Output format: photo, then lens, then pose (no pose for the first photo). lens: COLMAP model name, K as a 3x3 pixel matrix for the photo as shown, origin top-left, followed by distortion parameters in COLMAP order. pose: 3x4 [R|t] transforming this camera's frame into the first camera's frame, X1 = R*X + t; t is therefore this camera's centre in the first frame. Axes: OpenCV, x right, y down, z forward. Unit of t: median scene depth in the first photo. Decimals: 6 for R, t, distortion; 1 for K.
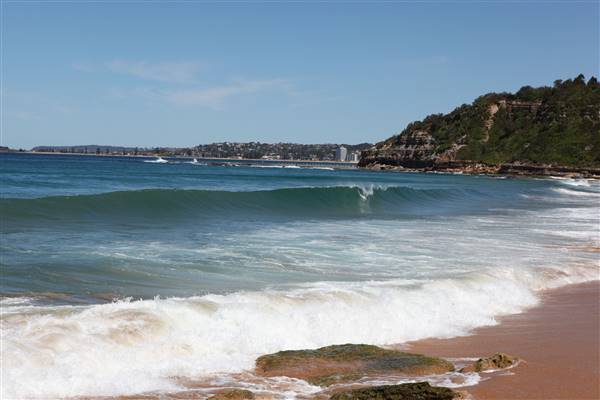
lens RADIAL K [[1115.1, 0, 300.0], [0, 1115.1, 200.0], [0, 0, 1]] dist [0.189193, -0.046175]
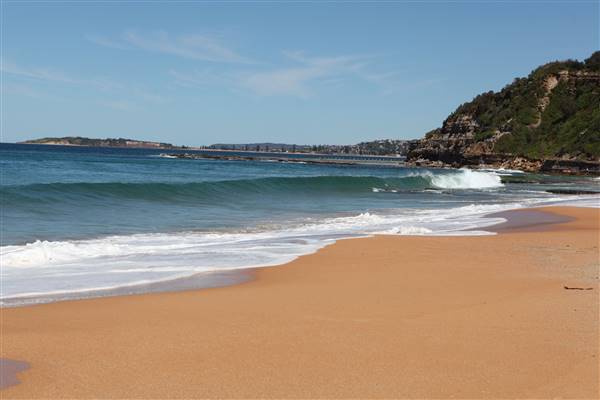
lens RADIAL K [[1115.1, 0, 300.0], [0, 1115.1, 200.0], [0, 0, 1]] dist [0.189193, -0.046175]
pose [[0.986242, 0.013536, -0.164754, 0.130288], [-0.013358, 0.999908, 0.002193, -0.004682], [0.164768, 0.000038, 0.986332, 0.249656]]
